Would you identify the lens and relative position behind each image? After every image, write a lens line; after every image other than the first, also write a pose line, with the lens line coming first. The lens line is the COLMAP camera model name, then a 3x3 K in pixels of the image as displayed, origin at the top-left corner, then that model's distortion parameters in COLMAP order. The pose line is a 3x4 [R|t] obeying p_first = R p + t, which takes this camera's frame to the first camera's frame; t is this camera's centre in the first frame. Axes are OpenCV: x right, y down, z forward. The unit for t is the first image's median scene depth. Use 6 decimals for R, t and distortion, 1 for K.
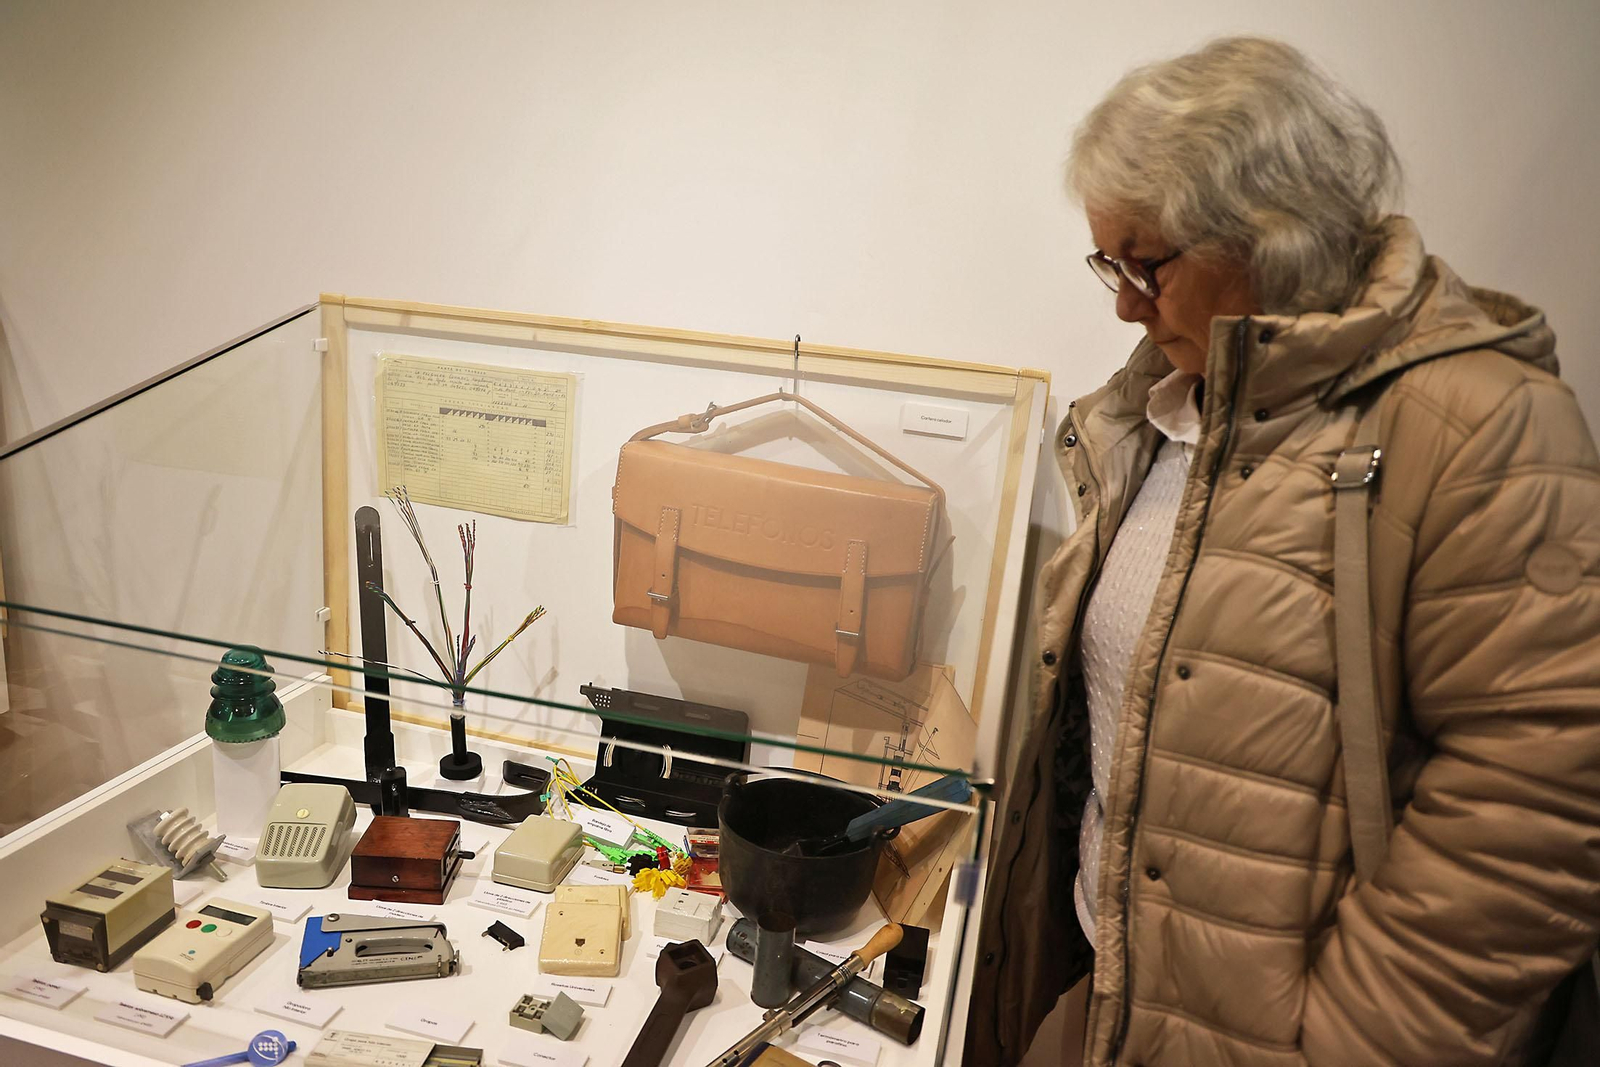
lens RADIAL K [[1086.5, 0, 794.8], [0, 1086.5, 529.9], [0, 0, 1]] dist [-0.060644, 0.004063]
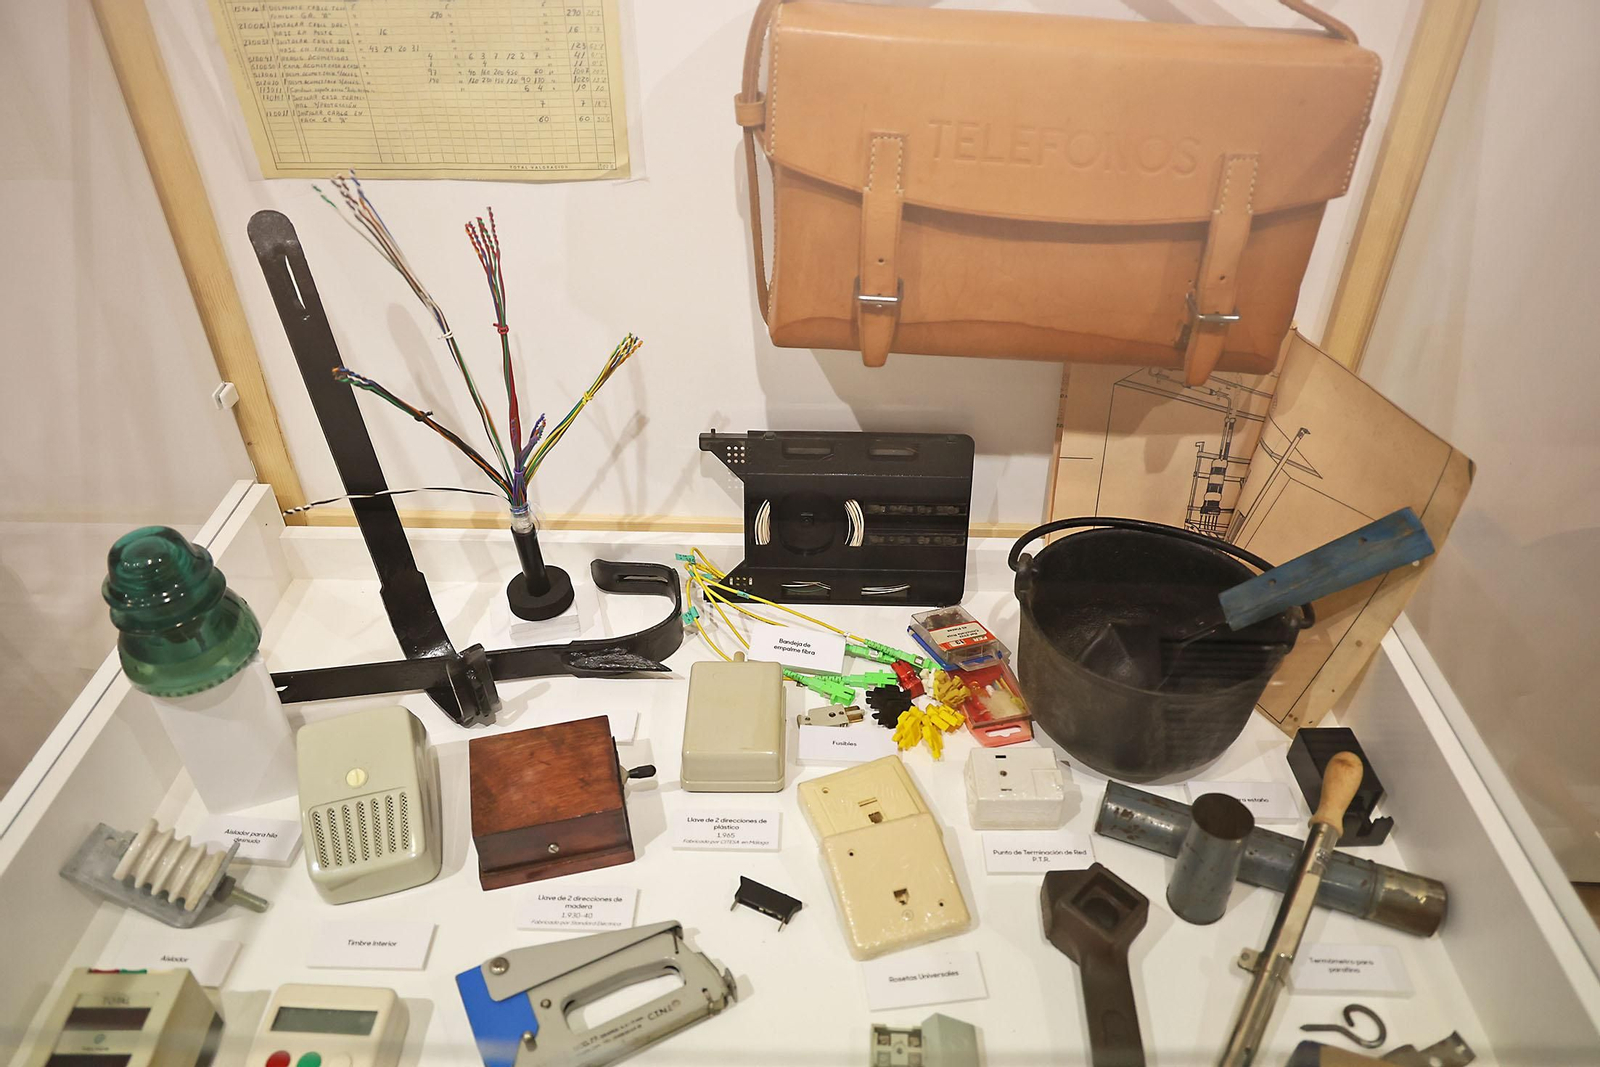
lens RADIAL K [[1086.5, 0, 807.7], [0, 1086.5, 530.9], [0, 0, 1]] dist [-0.060644, 0.004063]
pose [[0.975332, -0.192801, 0.107500, -0.228418], [0.132143, 0.900037, 0.415296, -0.064215], [-0.176824, -0.390846, 0.903312, 0.425416]]
